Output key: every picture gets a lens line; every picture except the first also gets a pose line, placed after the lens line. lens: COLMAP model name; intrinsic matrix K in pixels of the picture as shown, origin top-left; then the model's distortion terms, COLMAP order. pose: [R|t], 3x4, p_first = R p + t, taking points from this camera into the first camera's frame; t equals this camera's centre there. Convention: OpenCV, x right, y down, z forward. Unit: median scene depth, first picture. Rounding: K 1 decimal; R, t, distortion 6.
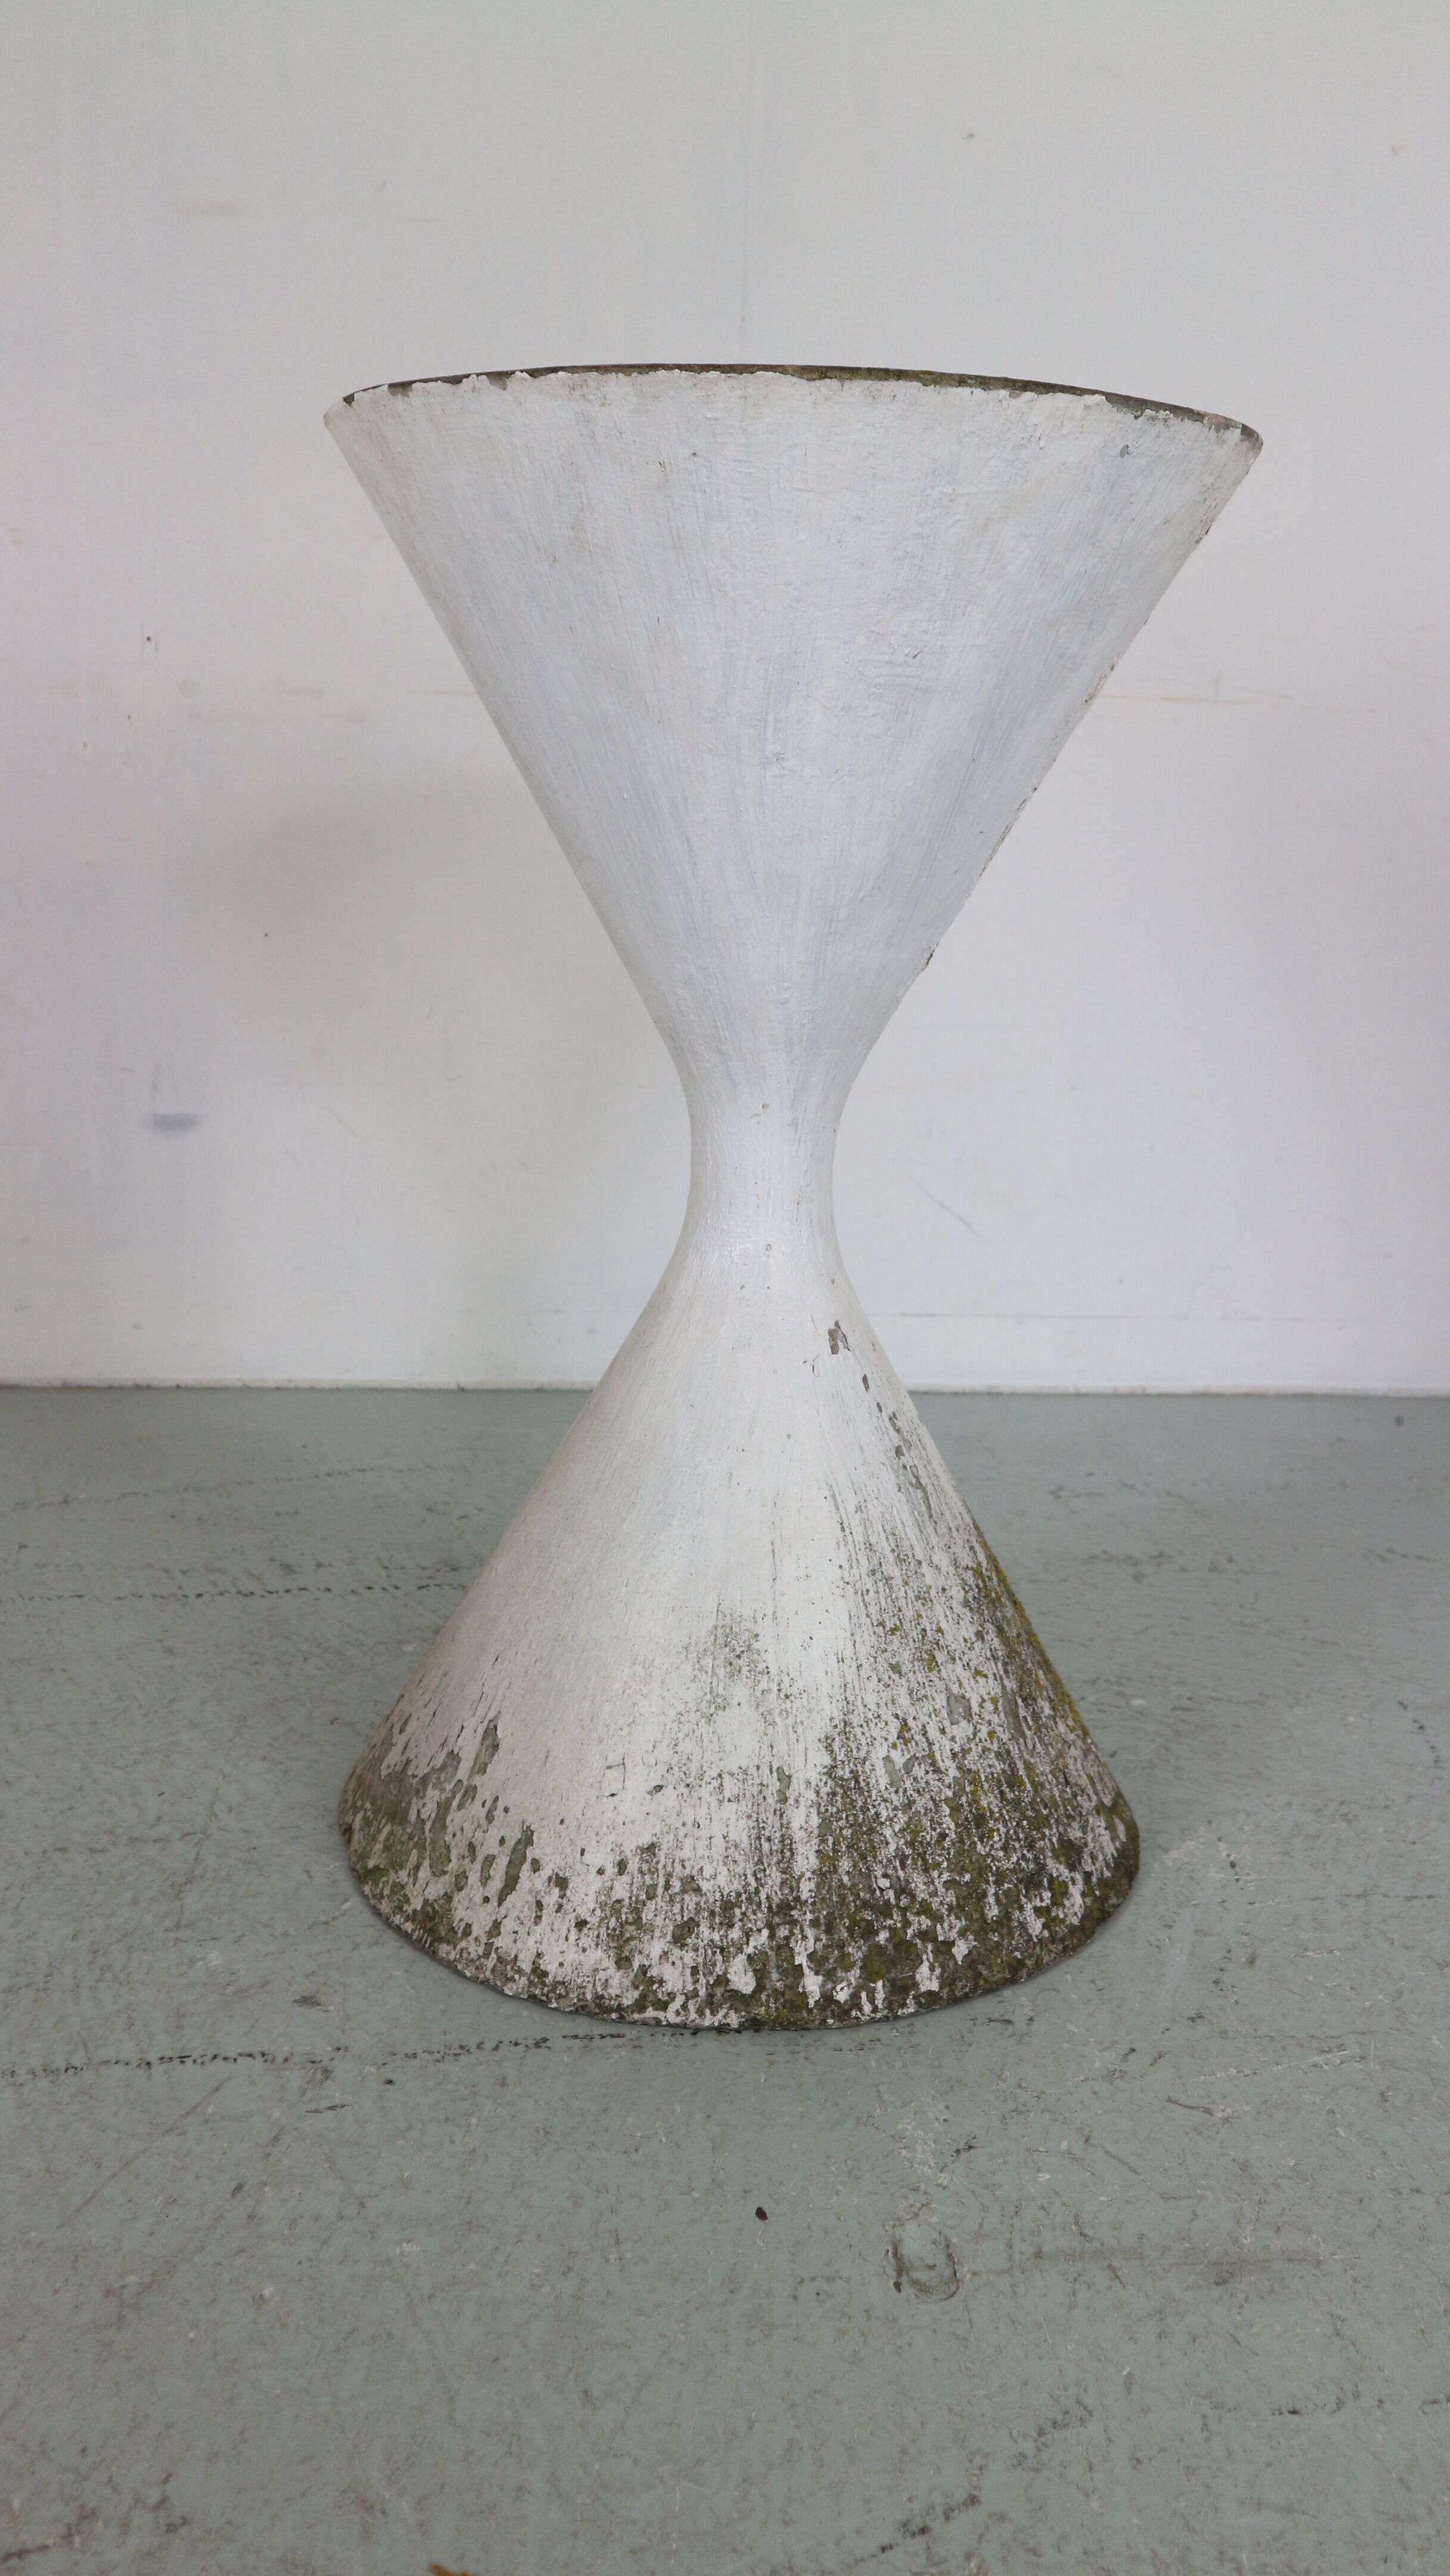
lens RADIAL K [[2271.0, 0, 722.4], [0, 2271.0, 1270.0], [0, 0, 1]] dist [-0.039421, 0.042550]
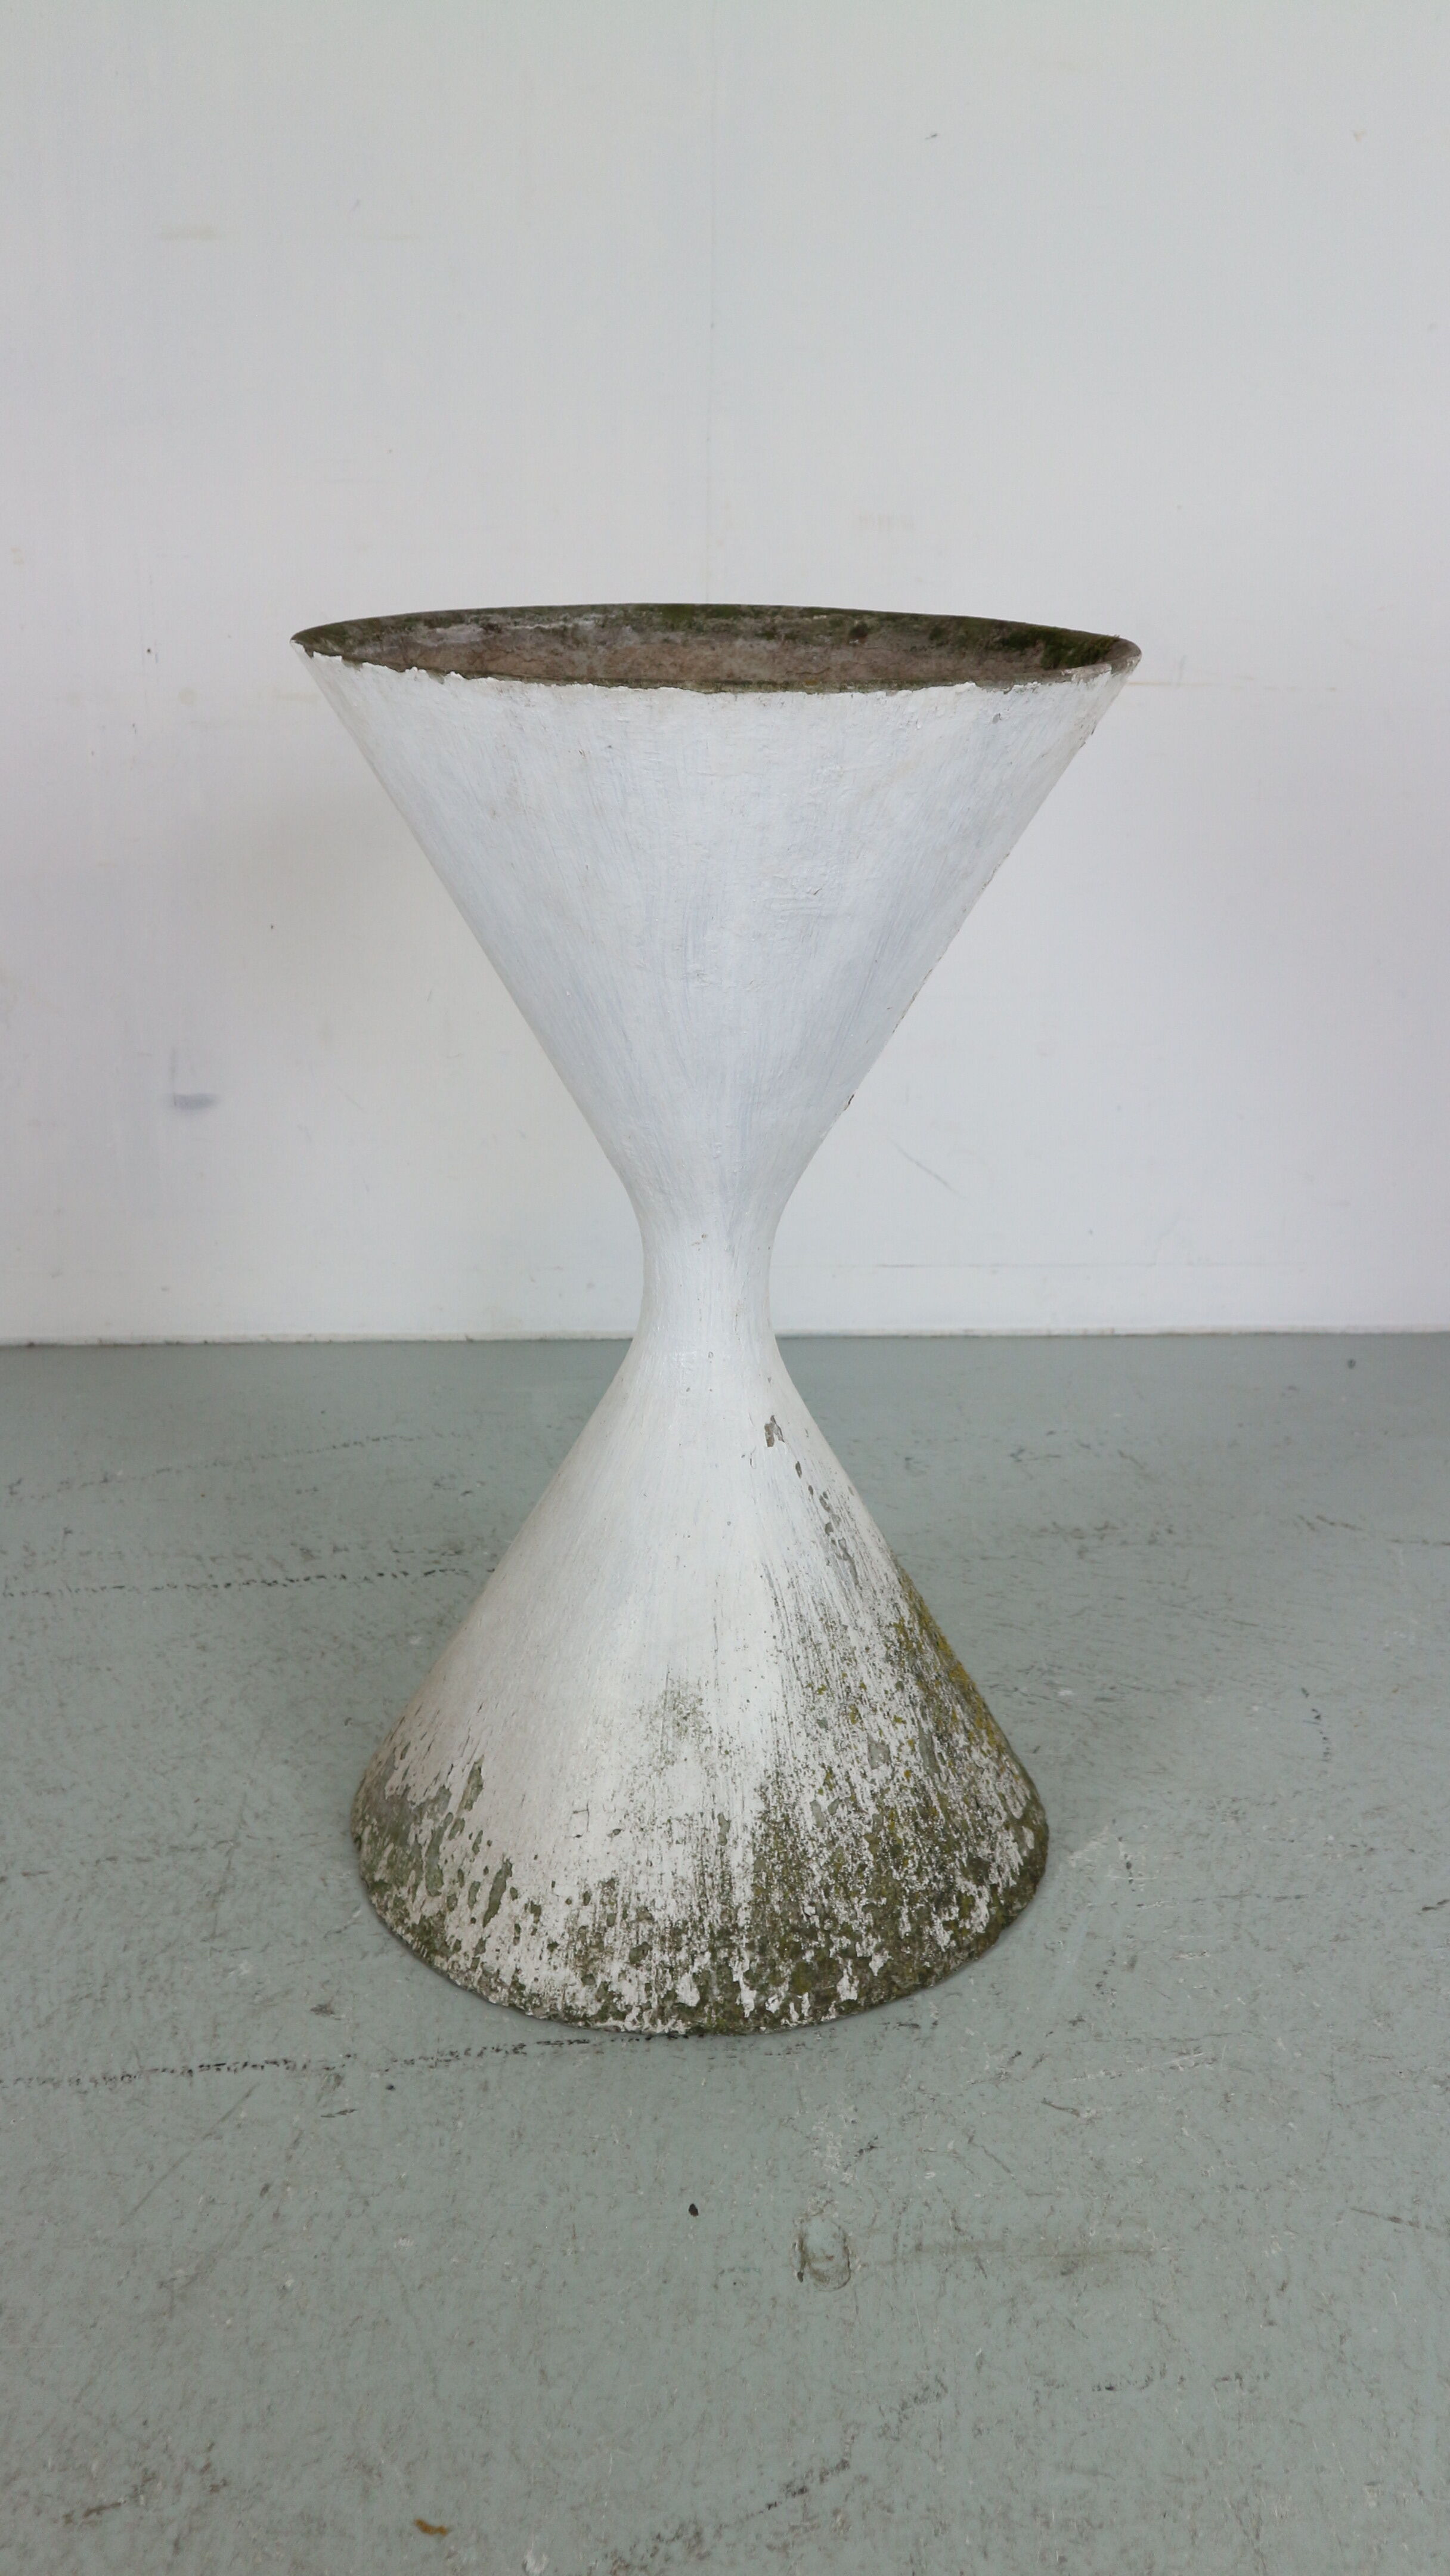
lens RADIAL K [[2325.4, 0, 725.0], [0, 2325.4, 1288.0], [0, 0, 1]] dist [-0.023997, 0.014963]
pose [[0.999673, -0.009217, -0.023849, 0.058572], [0.012032, 0.992610, 0.120748, -0.193089], [0.022560, -0.120995, 0.992397, -0.152675]]
